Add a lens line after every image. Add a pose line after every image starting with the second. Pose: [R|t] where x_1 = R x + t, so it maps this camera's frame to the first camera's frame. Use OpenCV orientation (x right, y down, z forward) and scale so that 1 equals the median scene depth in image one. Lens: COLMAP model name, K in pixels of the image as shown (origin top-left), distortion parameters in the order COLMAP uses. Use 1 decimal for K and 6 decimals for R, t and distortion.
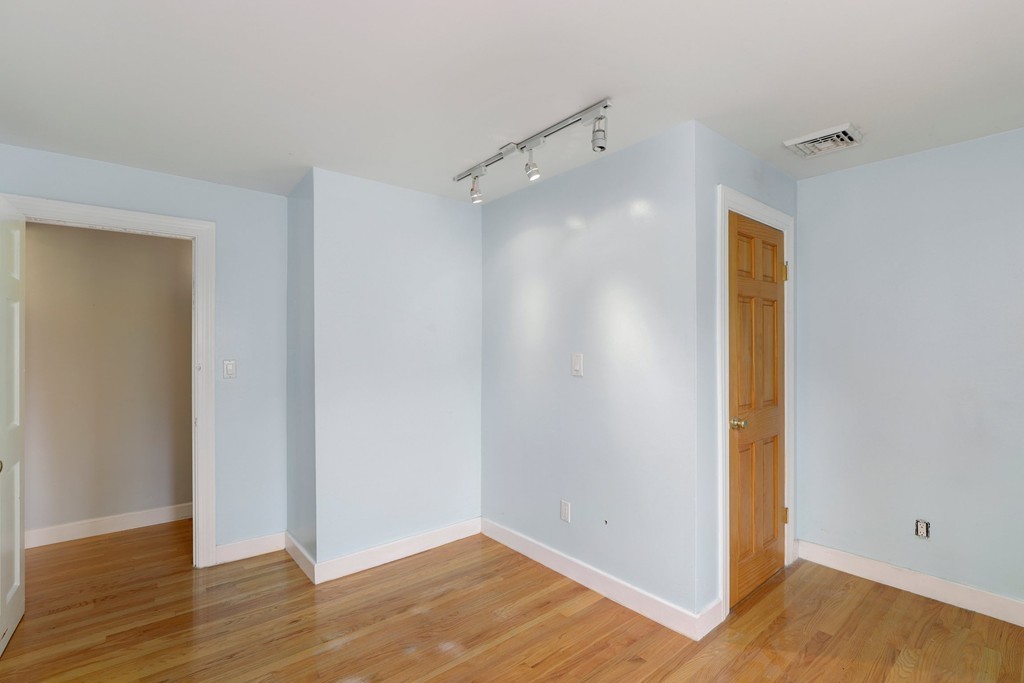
lens RADIAL K [[467.7, 0, 522.1], [0, 467.7, 341.5], [0, 0, 1]] dist [-0.018360, 0.005314]
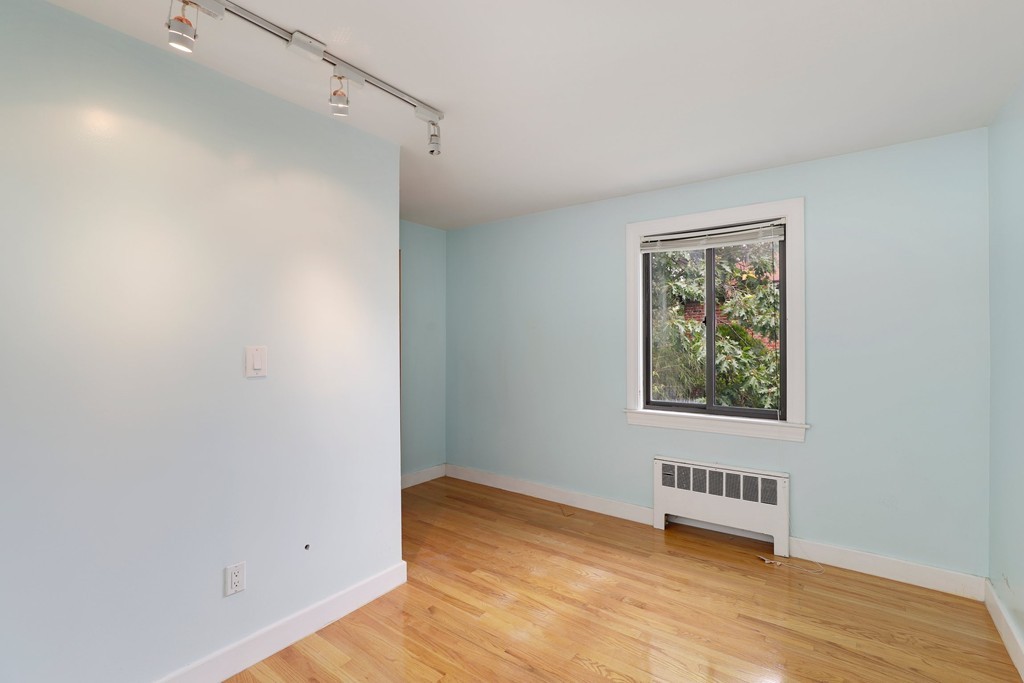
lens RADIAL K [[467.7, 0, 522.1], [0, 467.7, 341.5], [0, 0, 1]] dist [-0.018360, 0.005314]
pose [[-0.228181, 0.004120, 0.973610, -0.817665], [-0.007316, 0.999956, -0.005946, 0.023749], [-0.973591, -0.008479, -0.228141, 0.923615]]
